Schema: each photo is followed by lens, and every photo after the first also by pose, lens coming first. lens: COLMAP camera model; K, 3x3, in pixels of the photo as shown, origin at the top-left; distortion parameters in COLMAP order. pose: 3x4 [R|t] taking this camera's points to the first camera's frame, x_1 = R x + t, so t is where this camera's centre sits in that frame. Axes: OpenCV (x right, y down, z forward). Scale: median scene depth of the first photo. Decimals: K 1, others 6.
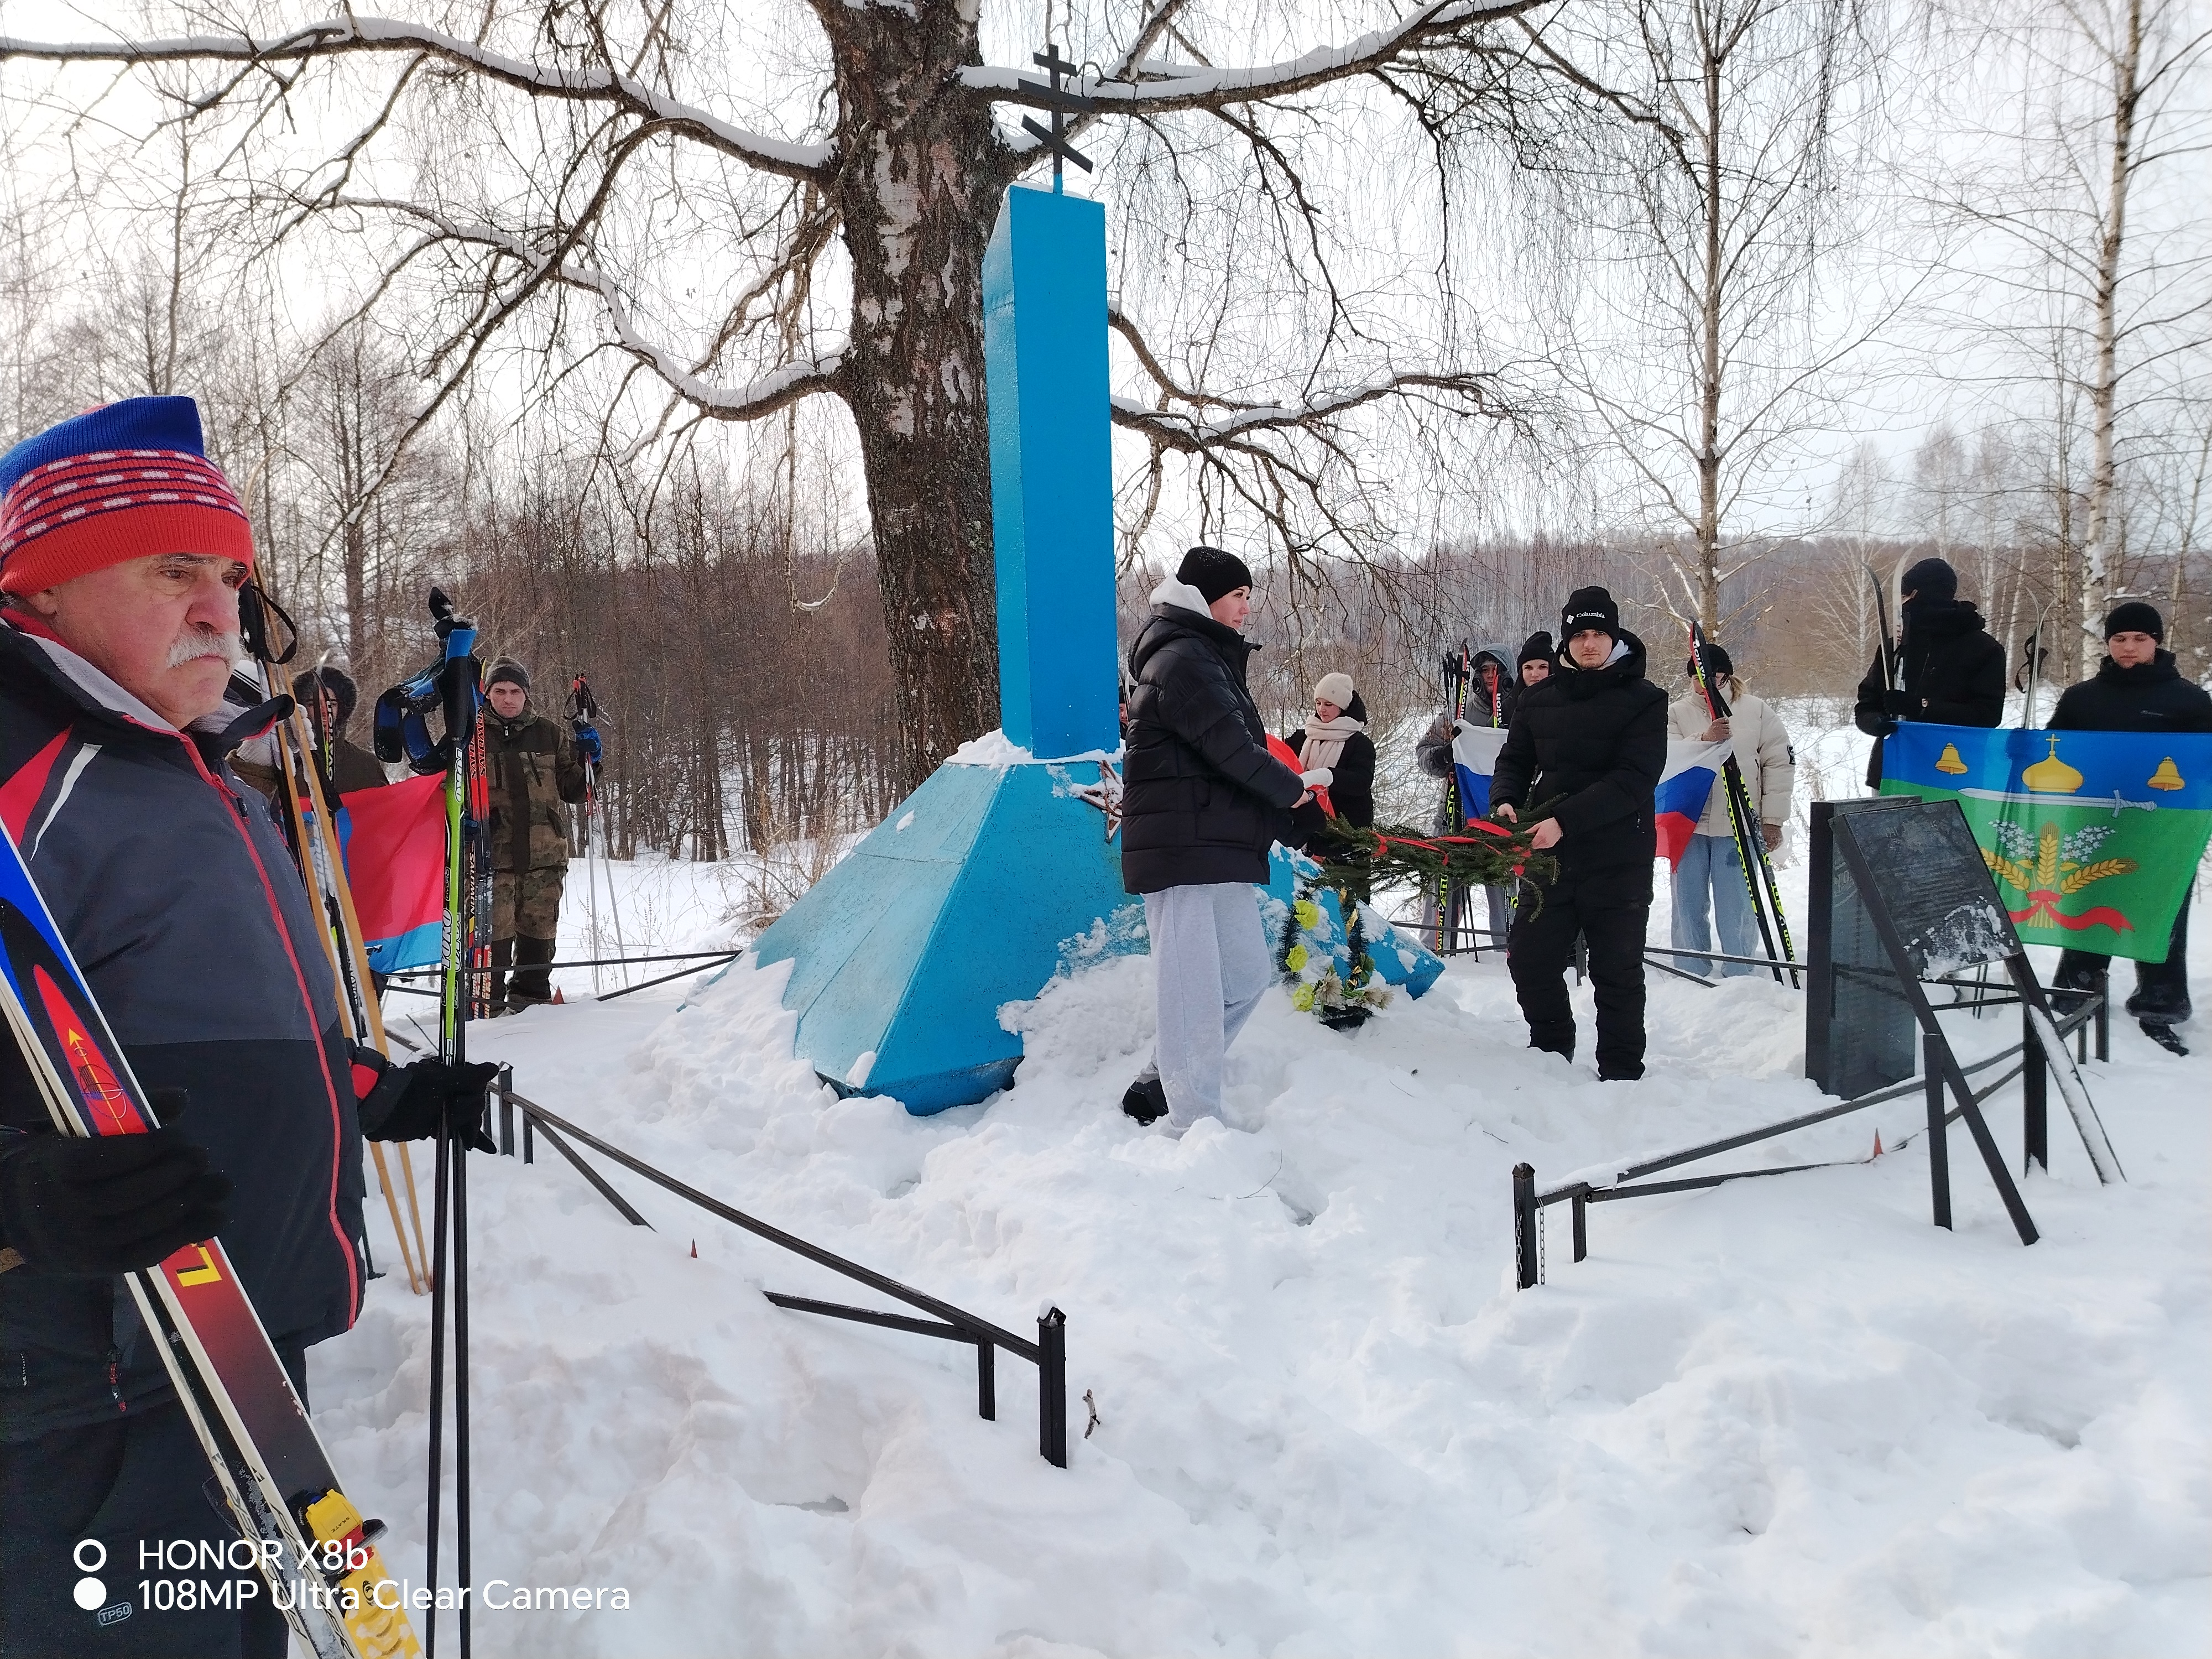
lens RADIAL K [[1529.0, 0, 1111.8], [0, 1529.0, 835.9], [0, 0, 1]] dist [0.058114, -0.062049]
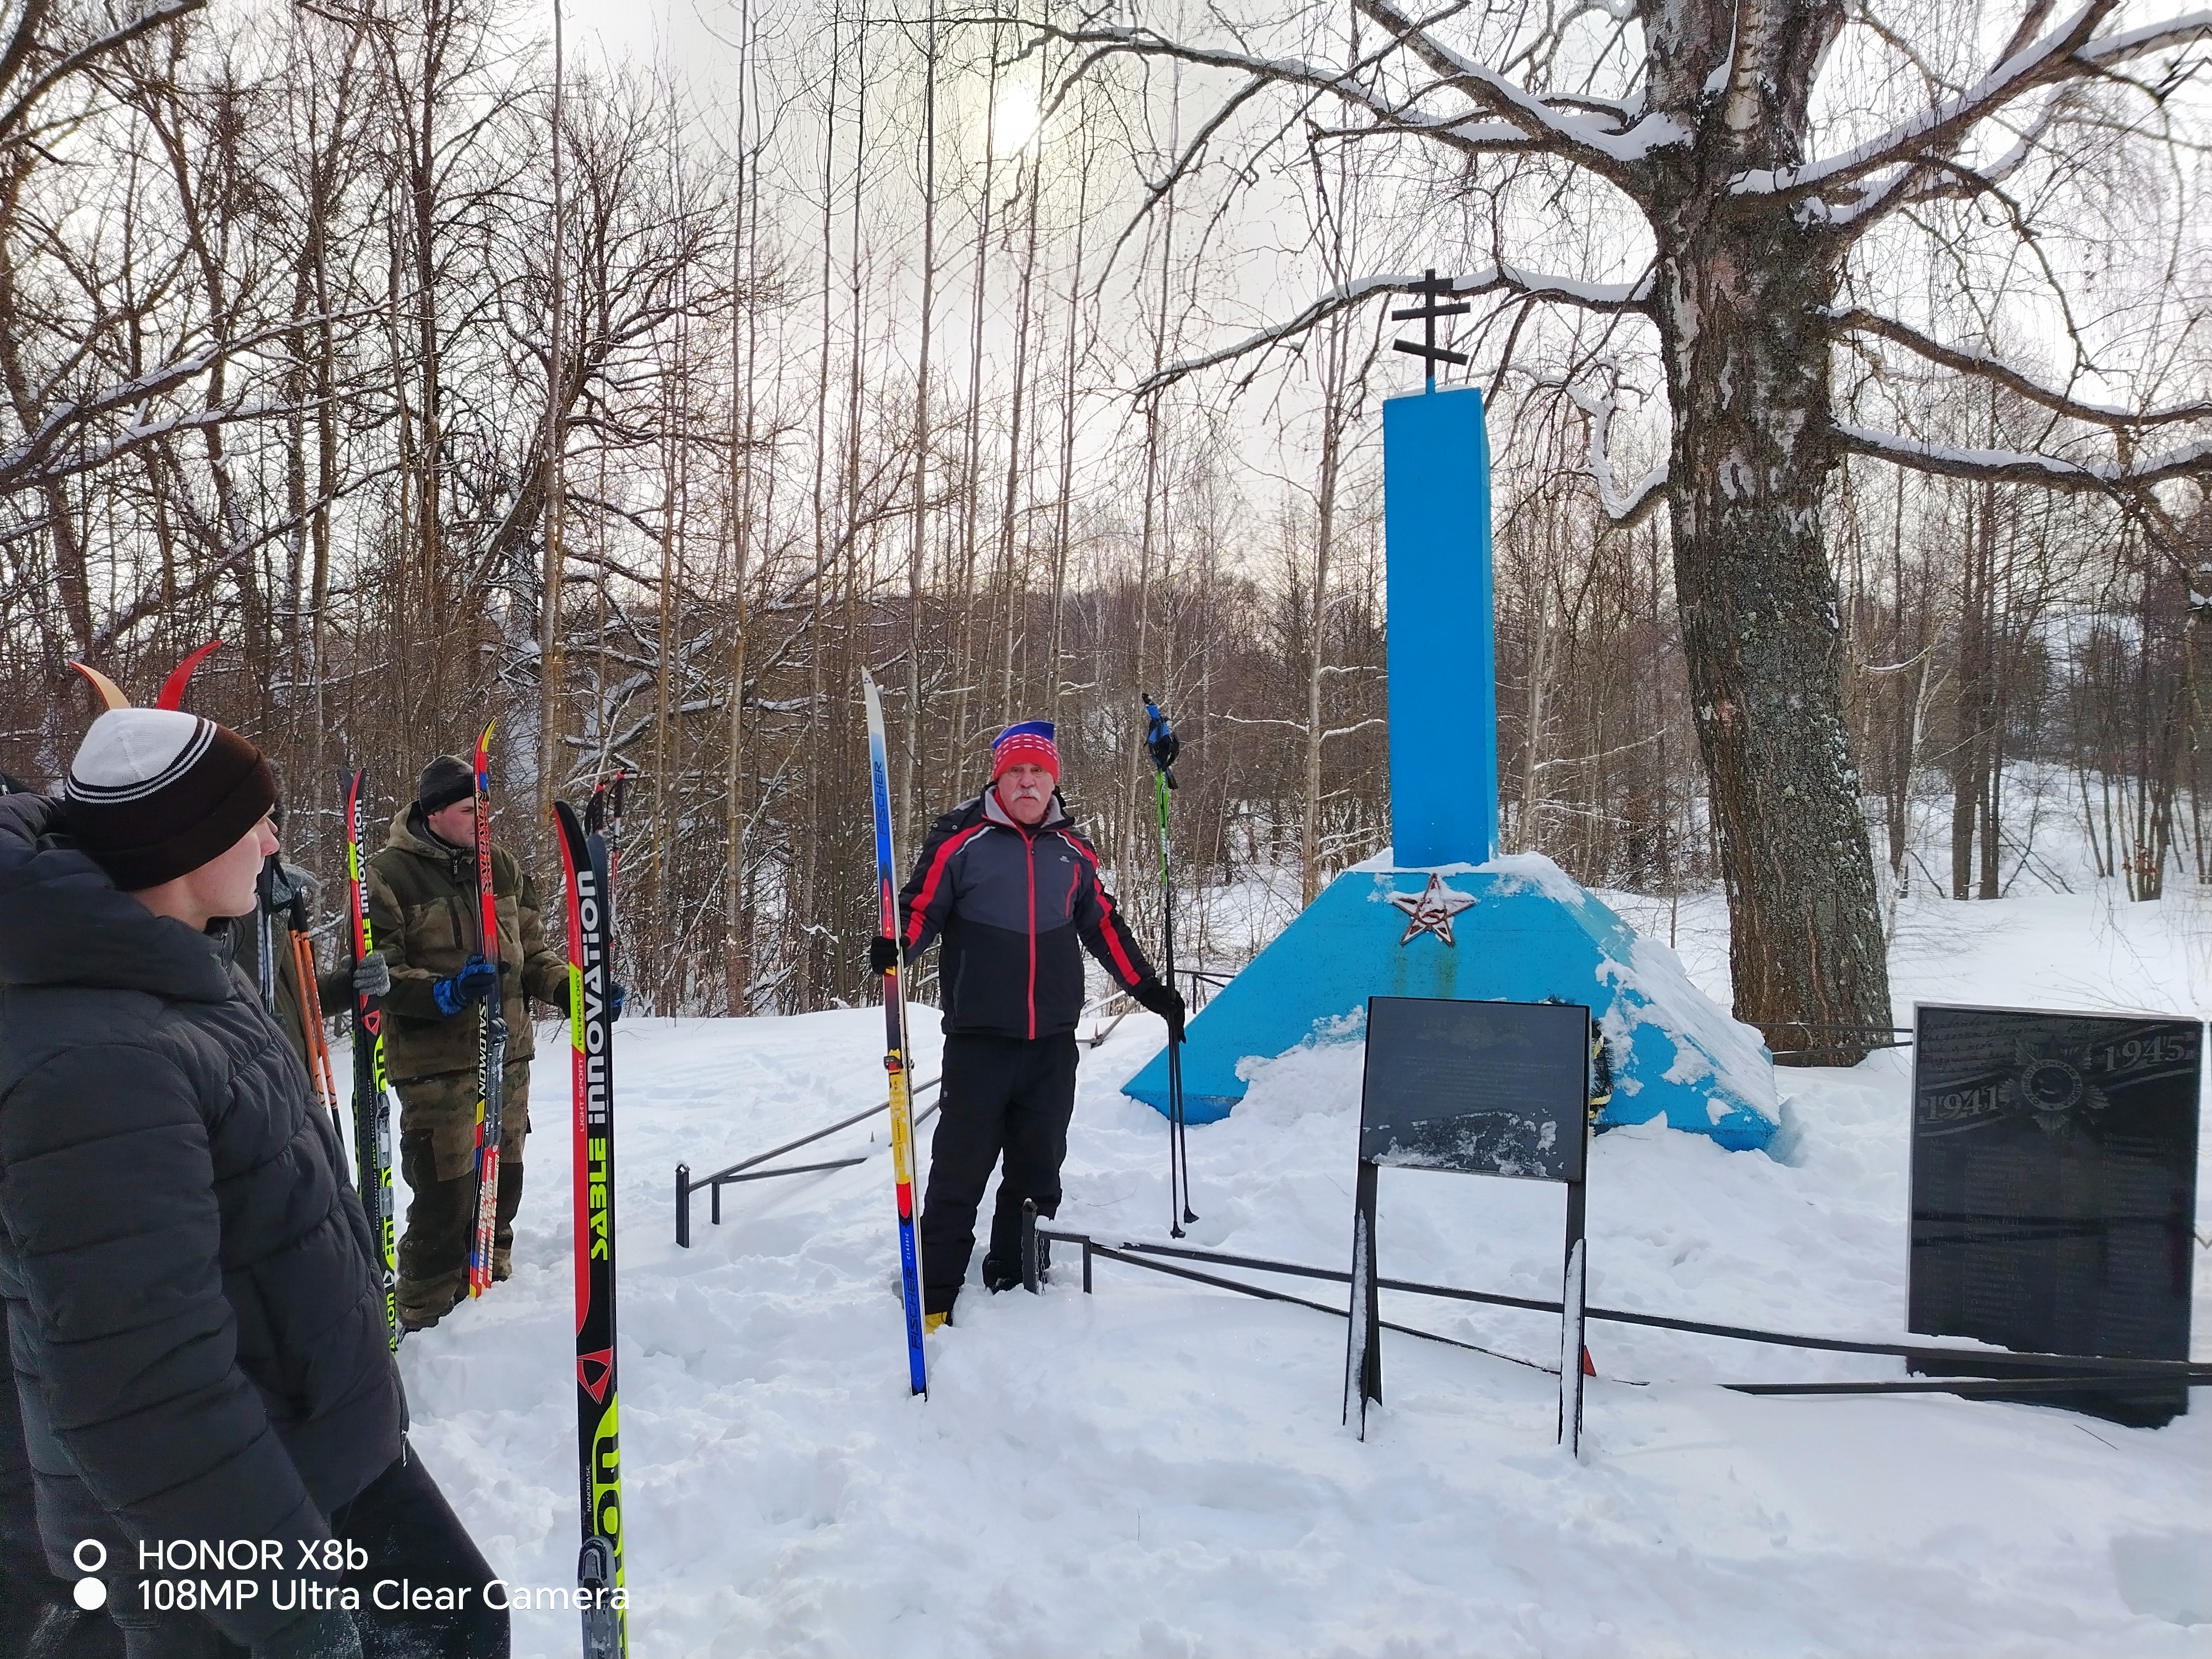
lens RADIAL K [[1529.0, 0, 1111.8], [0, 1529.0, 835.9], [0, 0, 1]] dist [0.058114, -0.062049]
pose [[0.510370, 0.058265, -0.857979, 0.590879], [-0.061836, 0.997606, 0.030964, -0.067393], [0.857729, 0.037251, 0.512751, 0.135411]]
